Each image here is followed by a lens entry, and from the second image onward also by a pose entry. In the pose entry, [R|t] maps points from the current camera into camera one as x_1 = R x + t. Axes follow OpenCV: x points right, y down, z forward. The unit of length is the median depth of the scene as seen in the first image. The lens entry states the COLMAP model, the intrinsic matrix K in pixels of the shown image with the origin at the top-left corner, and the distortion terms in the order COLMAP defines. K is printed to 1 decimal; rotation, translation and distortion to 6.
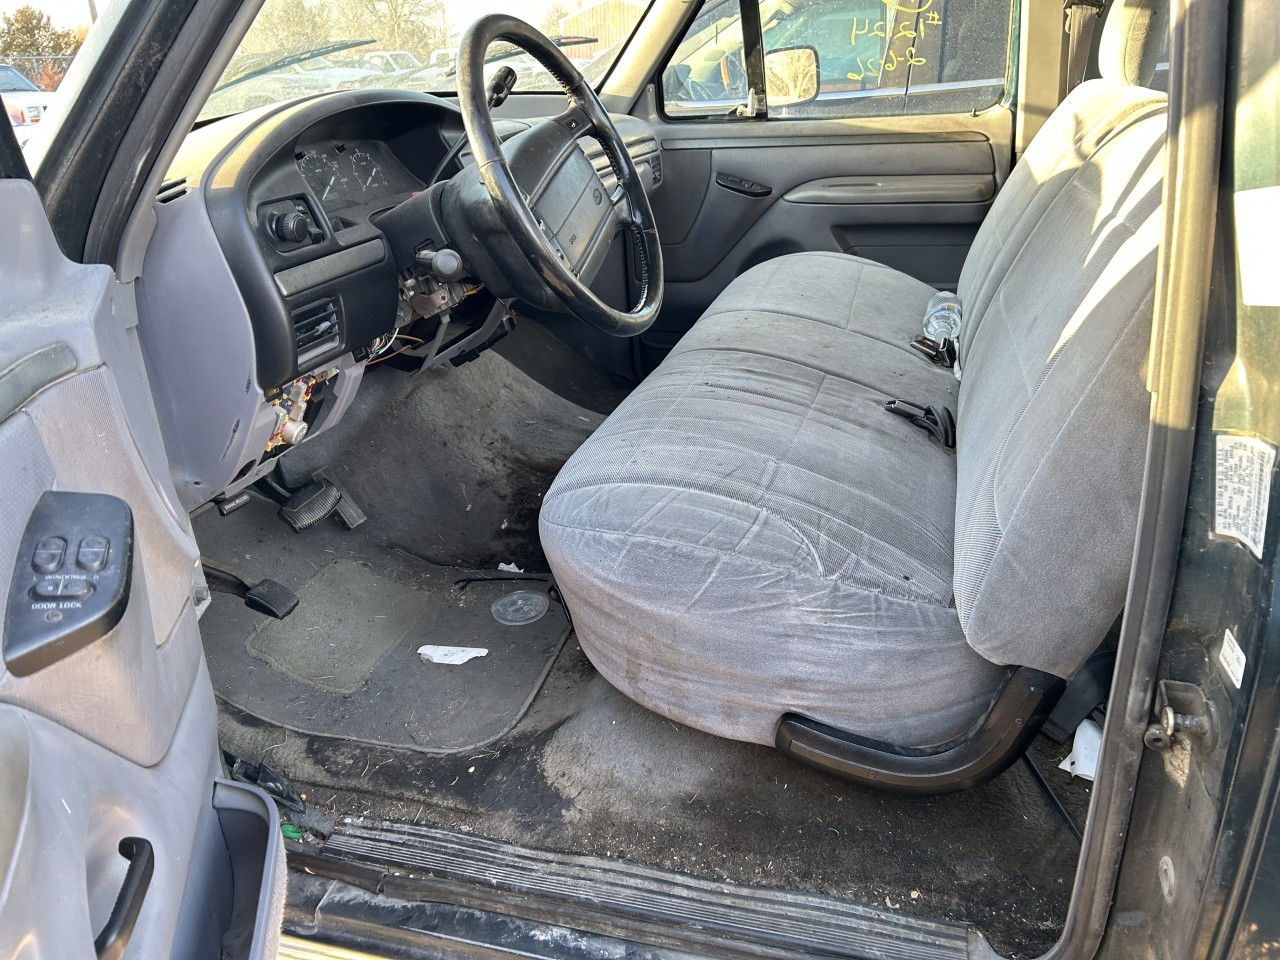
lens RADIAL K [[969.9, 0, 663.7], [0, 969.9, 473.5], [0, 0, 1]] dist [0.062107, -0.074864]
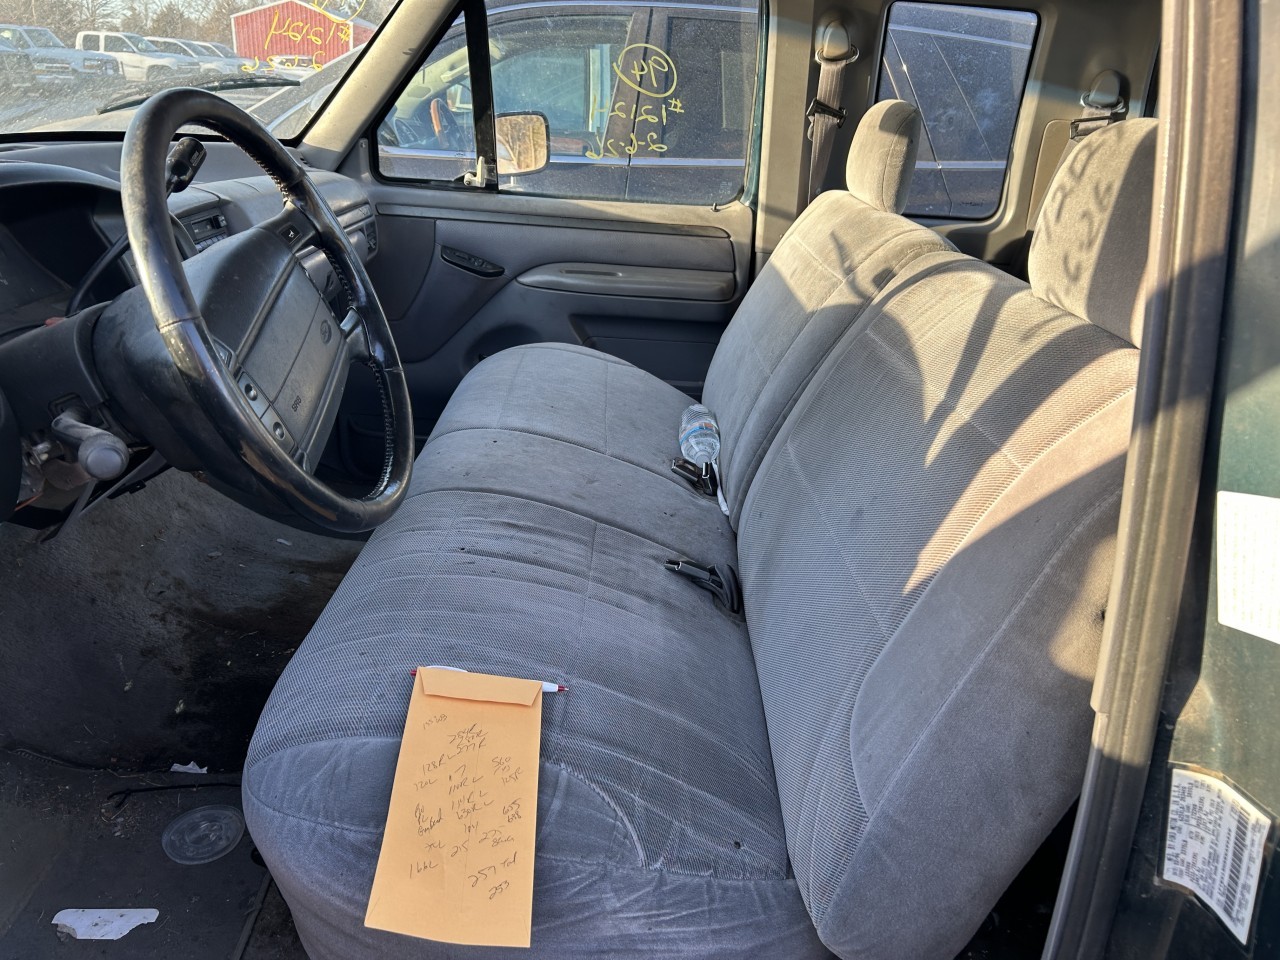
lens RADIAL K [[969.9, 0, 648.7], [0, 969.9, 487.1], [0, 0, 1]] dist [0.062107, -0.074864]
pose [[0.956138, 0.000535, 0.292918, -0.044623], [0.003861, 0.999888, -0.014430, -0.133426], [-0.292893, 0.014928, 0.956029, 0.178286]]
